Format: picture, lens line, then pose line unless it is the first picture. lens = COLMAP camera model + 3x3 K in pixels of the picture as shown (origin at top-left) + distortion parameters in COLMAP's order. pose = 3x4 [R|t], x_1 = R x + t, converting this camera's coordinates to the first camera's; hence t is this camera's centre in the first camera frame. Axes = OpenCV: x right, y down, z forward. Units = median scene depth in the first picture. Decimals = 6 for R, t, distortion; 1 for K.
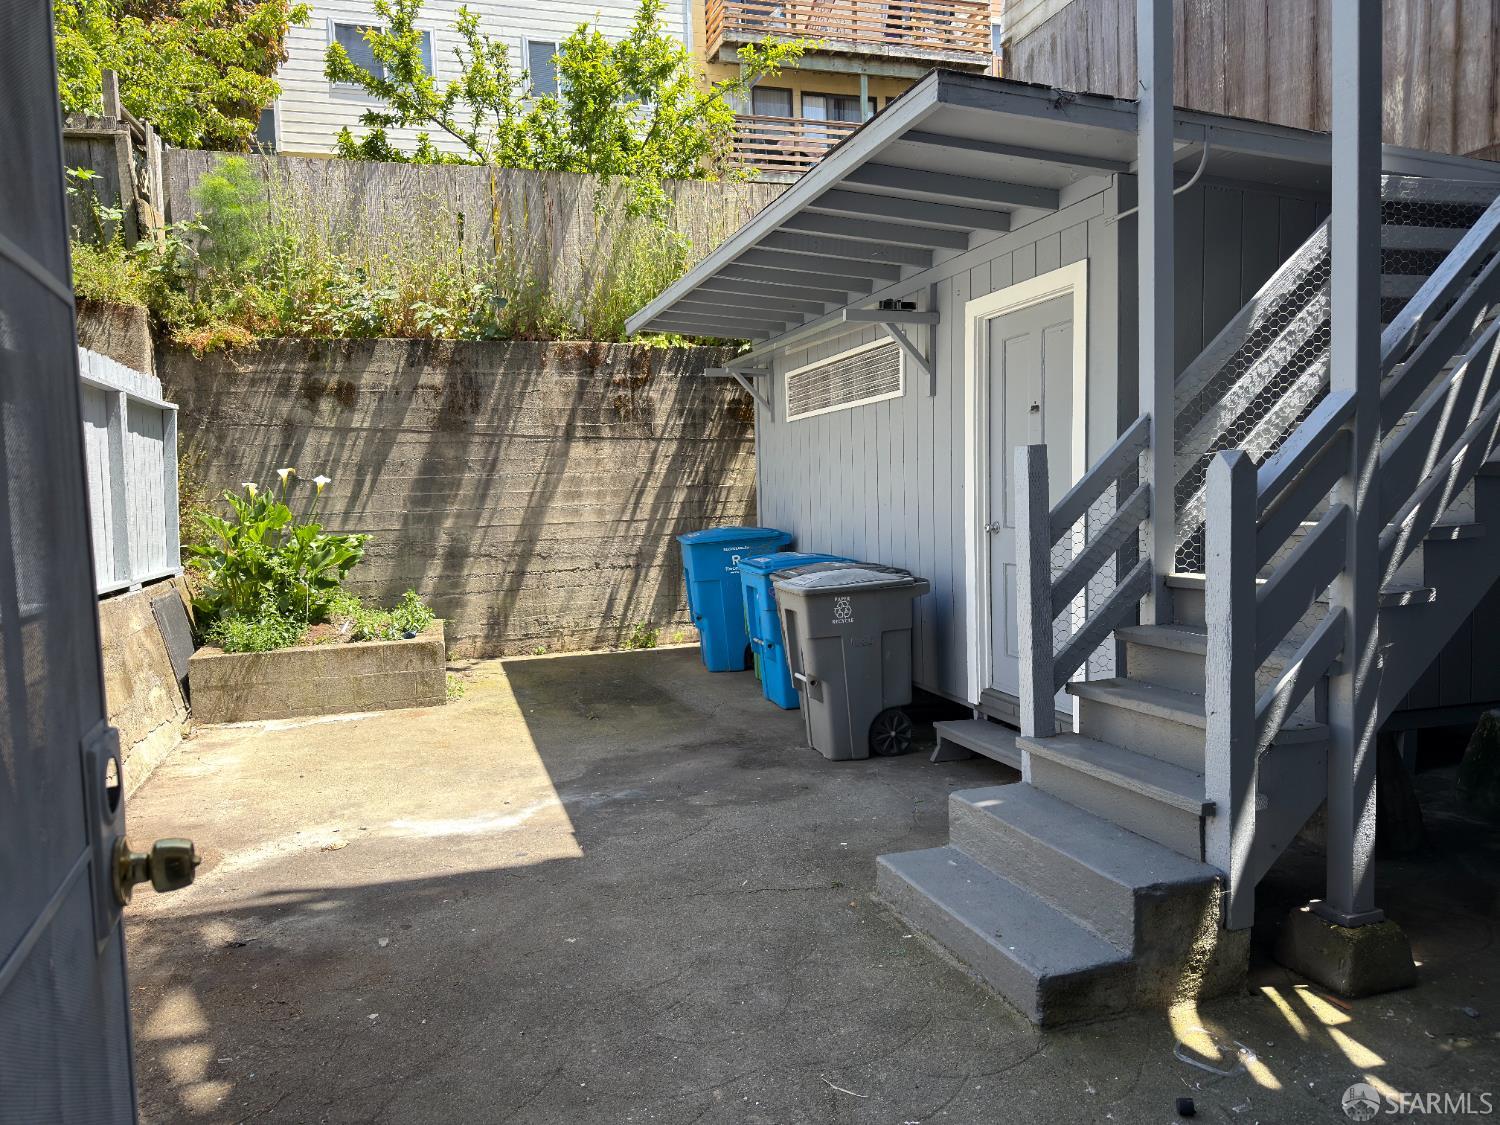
lens RADIAL K [[1066.5, 0, 765.7], [0, 1066.5, 558.9], [0, 0, 1]] dist [0.039130, -0.022330]
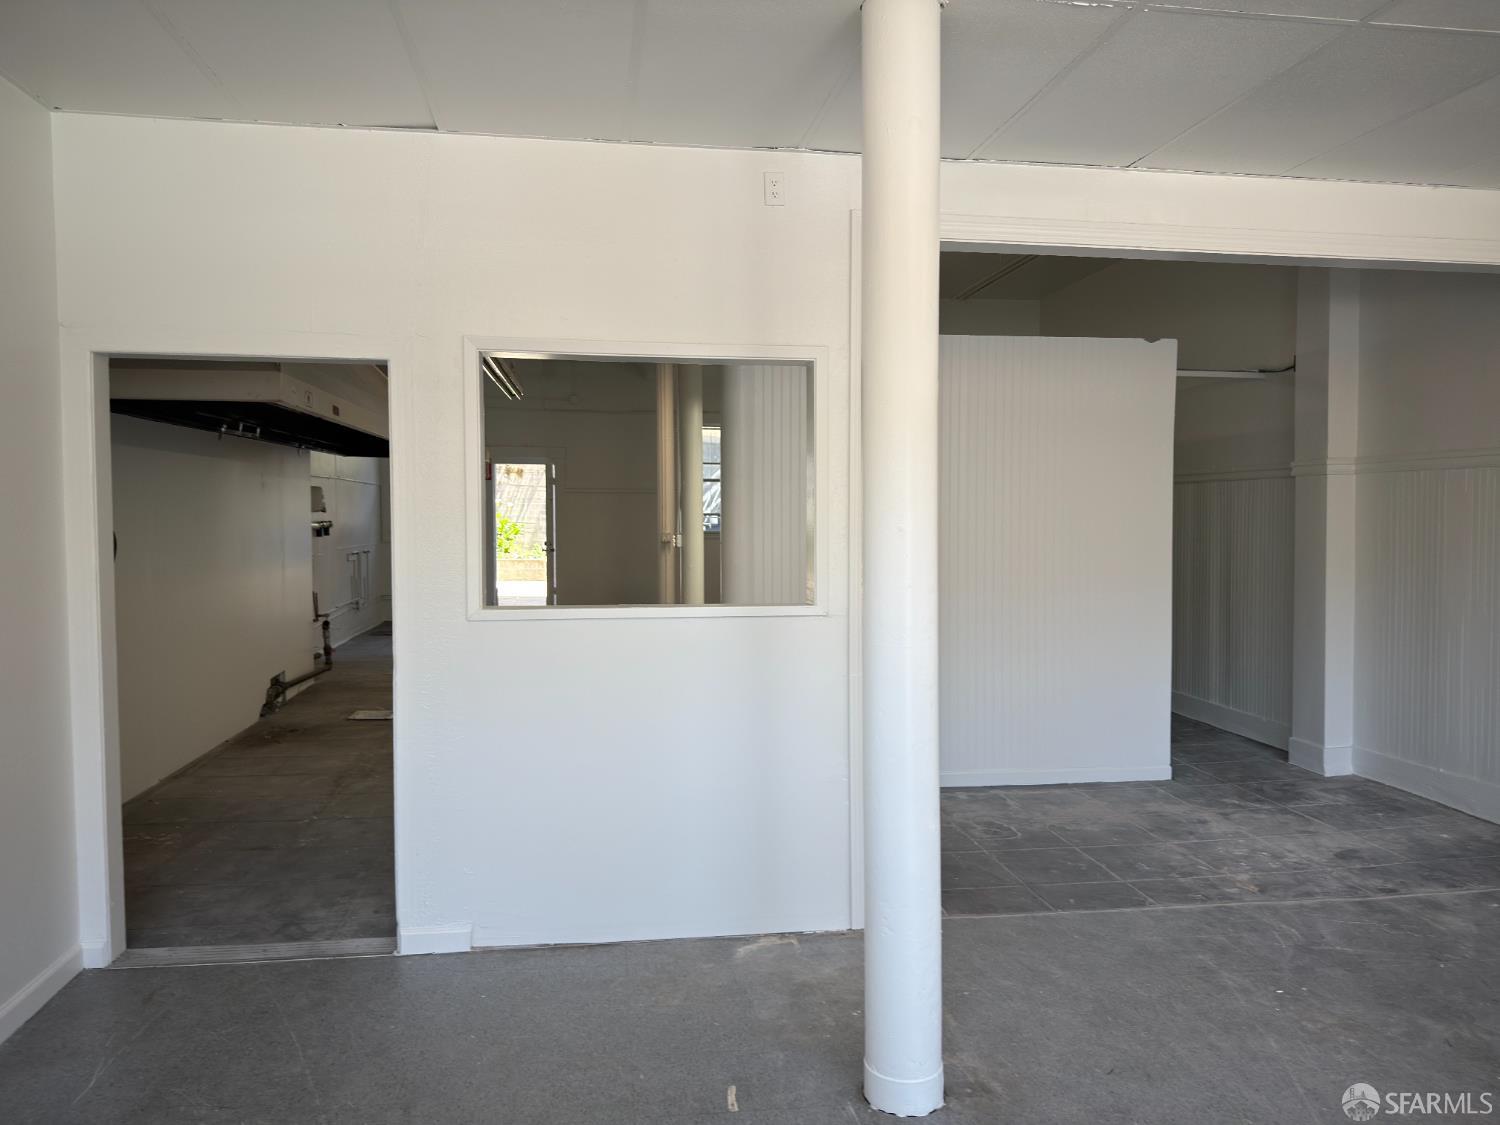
lens RADIAL K [[1066.5, 0, 744.9], [0, 1066.5, 560.4], [0, 0, 1]] dist [0.039130, -0.022330]
pose [[0.985377, 0.050918, -0.162603, 0.761321], [-0.053763, 0.998467, -0.013142, 0.092337], [0.161685, 0.021692, 0.986604, -1.928264]]
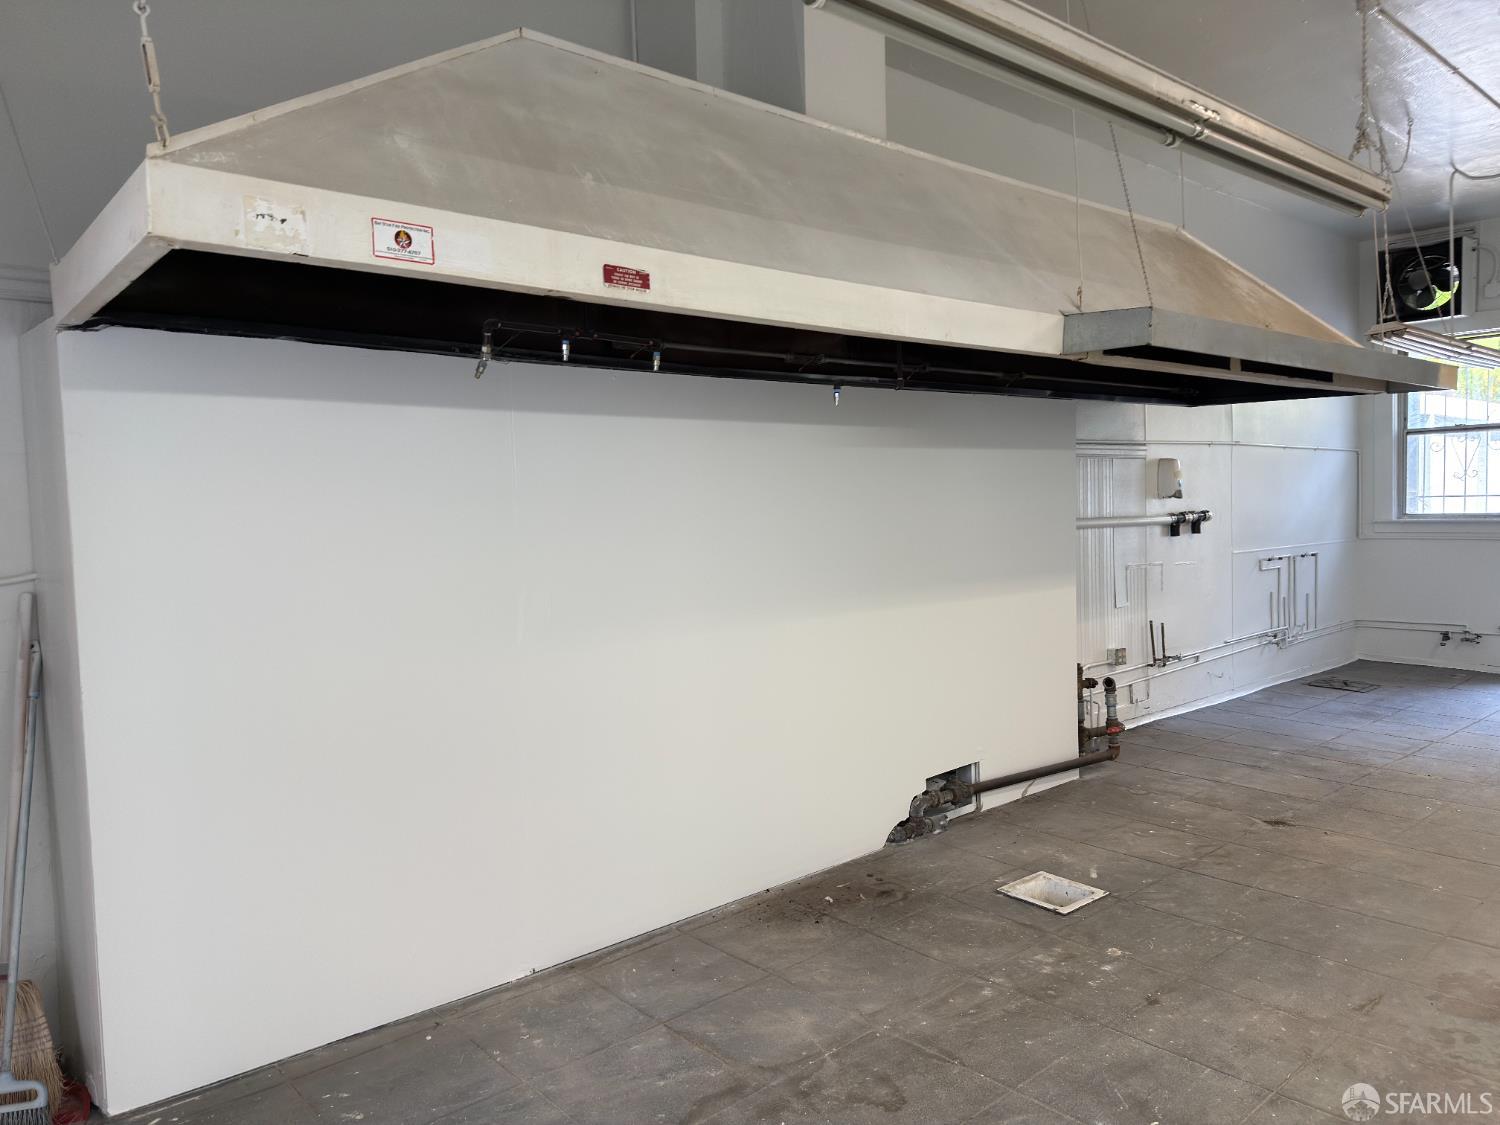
lens RADIAL K [[1066.5, 0, 743.6], [0, 1066.5, 569.5], [0, 0, 1]] dist [0.039130, -0.022330]
pose [[0.405280, 0.078429, -0.910822, 0.647049], [-0.047827, 0.996768, 0.064549, 0.053557], [0.912941, 0.017402, 0.407721, -1.219394]]
